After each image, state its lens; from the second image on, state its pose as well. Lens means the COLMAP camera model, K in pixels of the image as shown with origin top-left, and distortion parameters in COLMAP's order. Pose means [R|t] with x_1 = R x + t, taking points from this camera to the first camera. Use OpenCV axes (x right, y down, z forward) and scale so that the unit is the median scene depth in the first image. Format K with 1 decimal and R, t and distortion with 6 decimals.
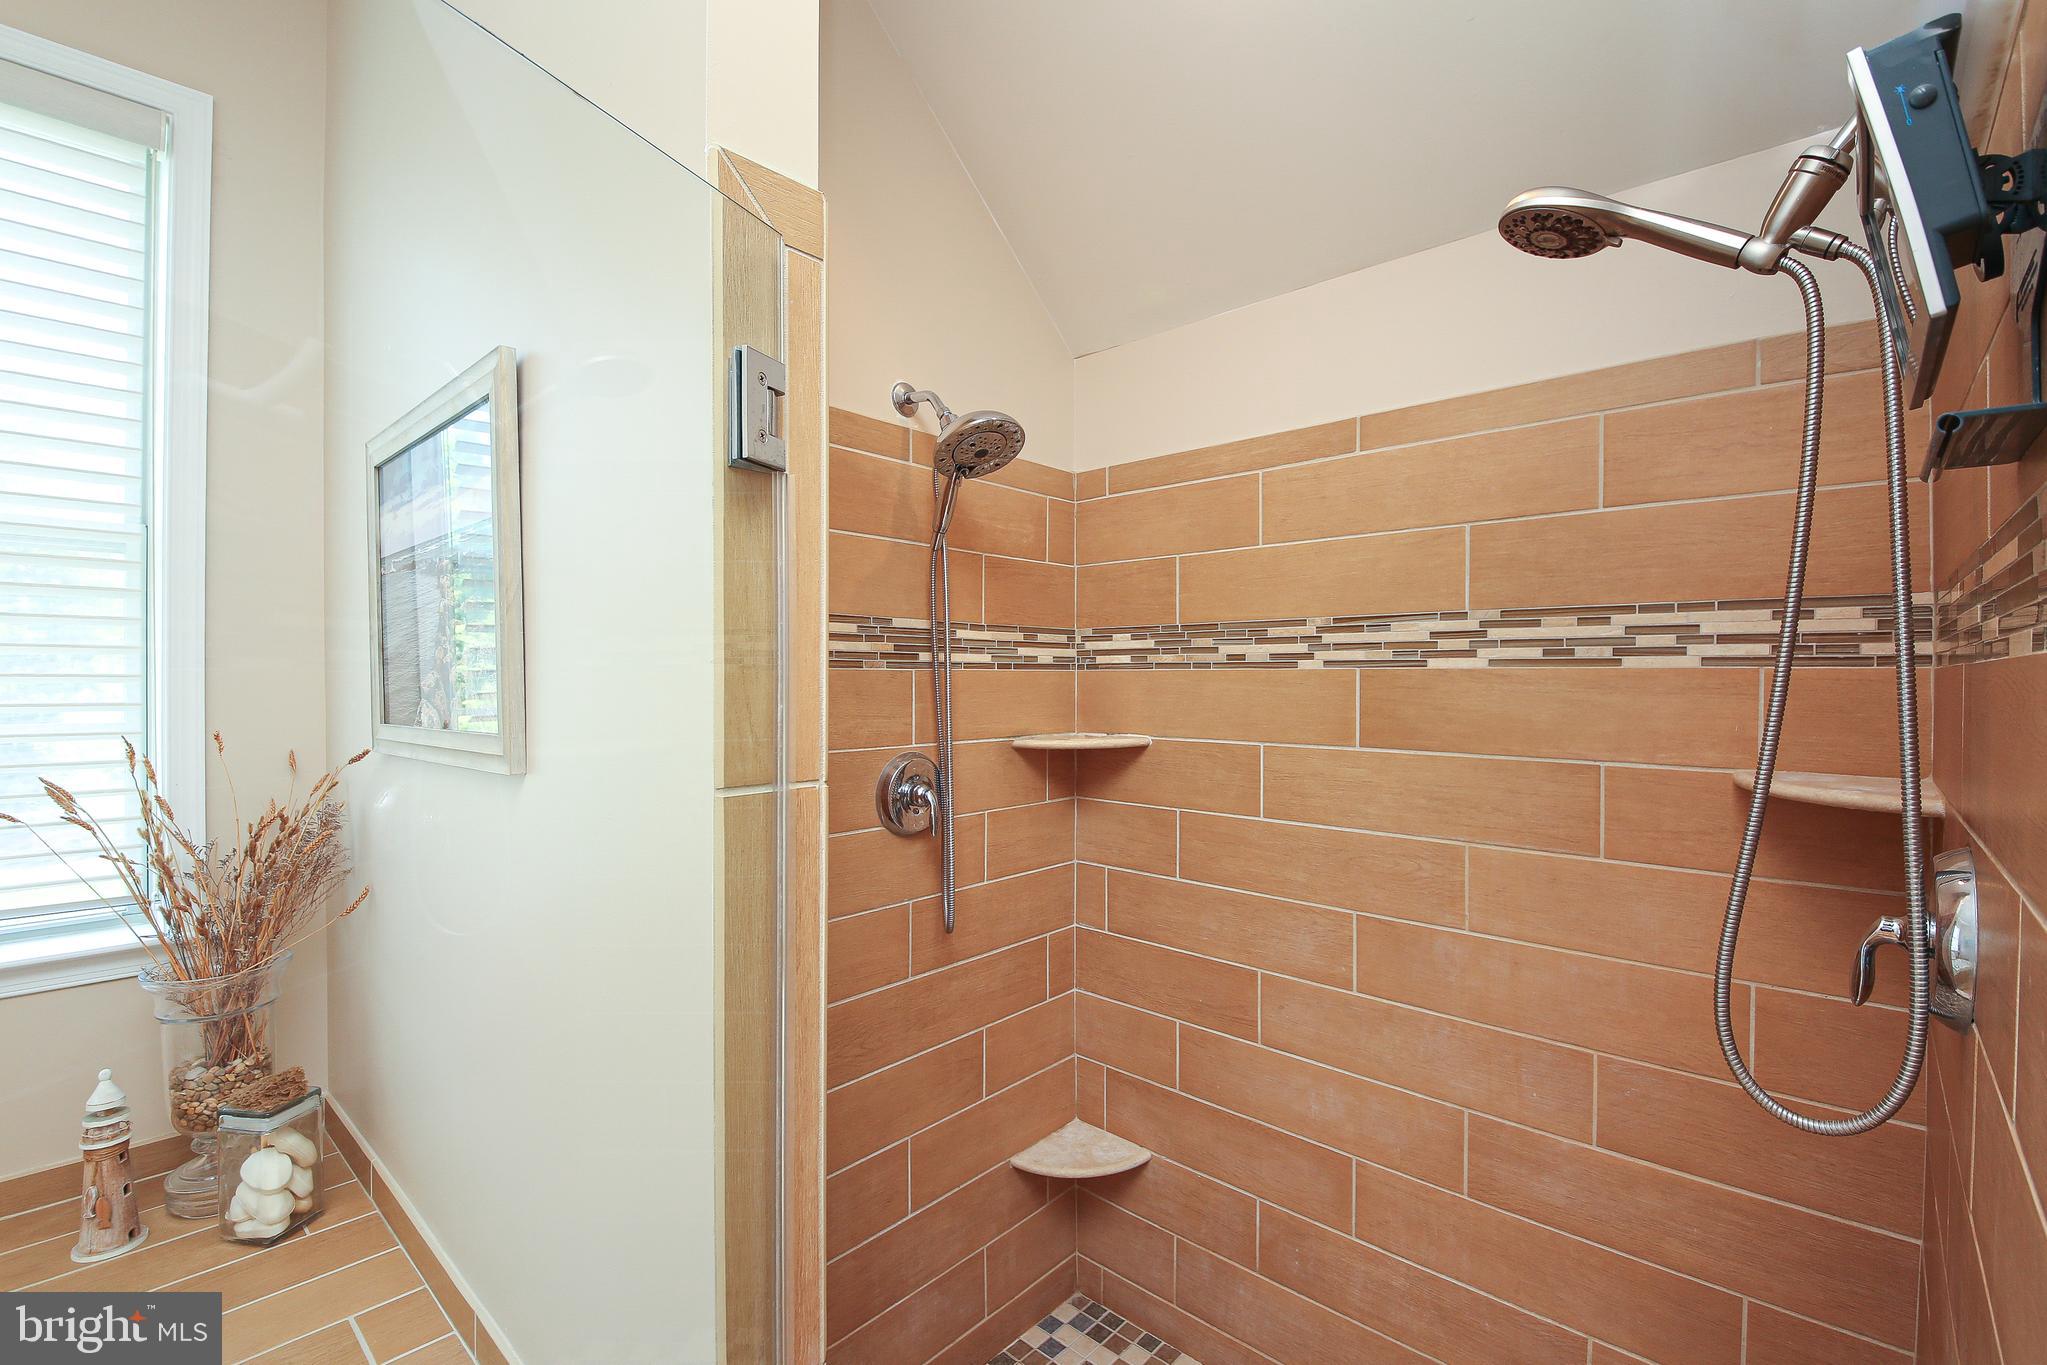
lens RADIAL K [[1191.0, 0, 1023.5], [0, 1191.0, 682.5], [0, 0, 1]] dist [-0.001083, -0.000624]
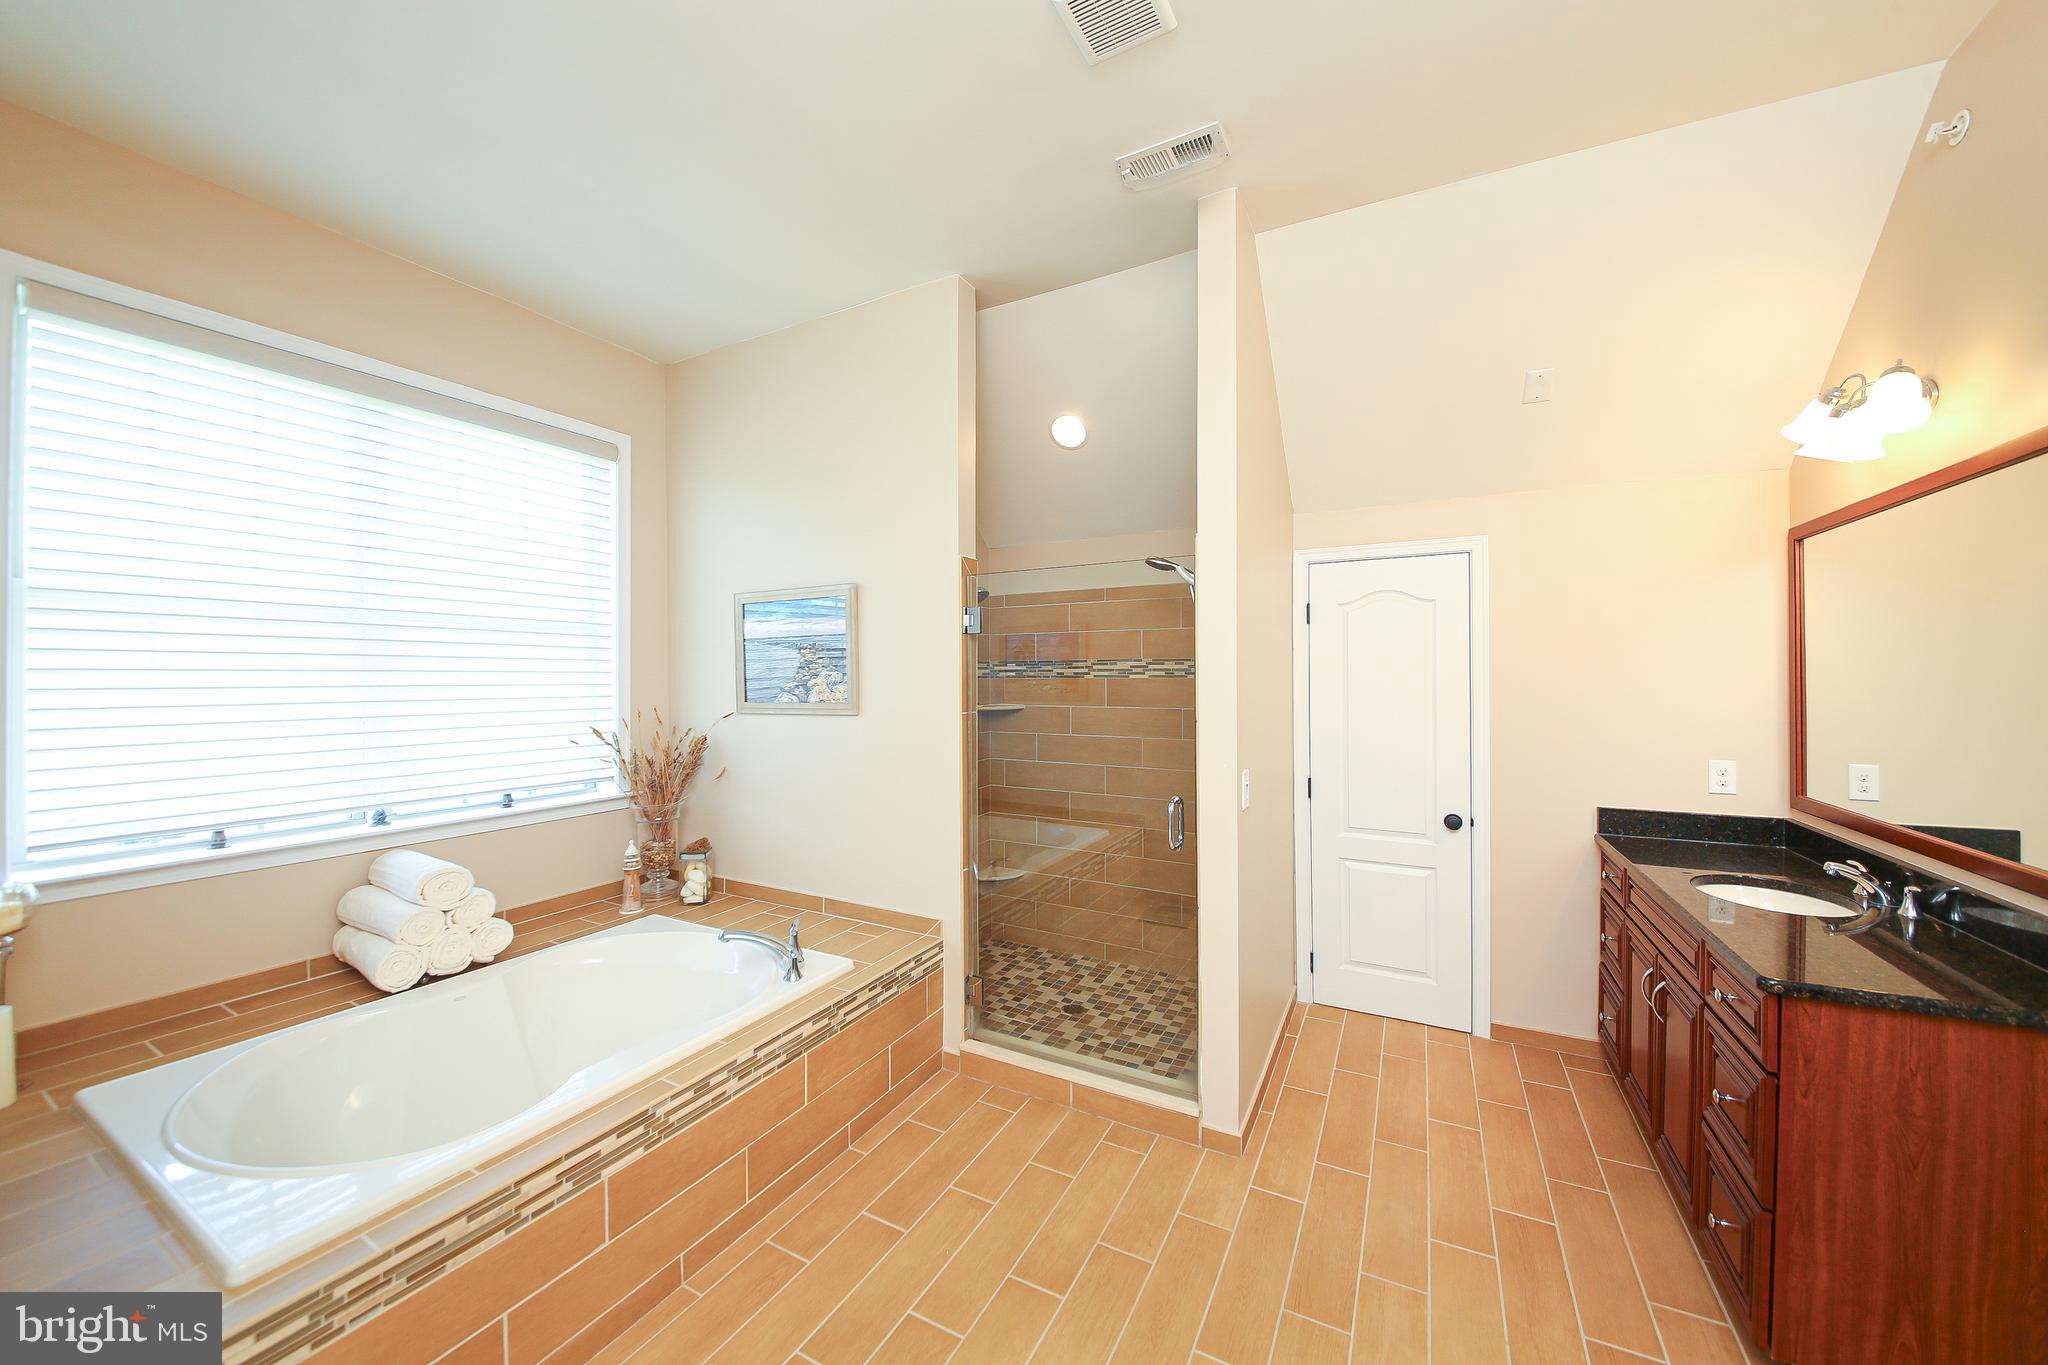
lens RADIAL K [[745.5, 0, 1024.0], [0, 745.5, 682.5], [0, 0, 1]] dist [-0.000244, -0.000021]
pose [[0.984308, -0.008277, 0.176266, -0.217409], [0.007799, 0.999964, 0.003407, -0.009227], [-0.176287, -0.001979, 0.984337, -0.691195]]
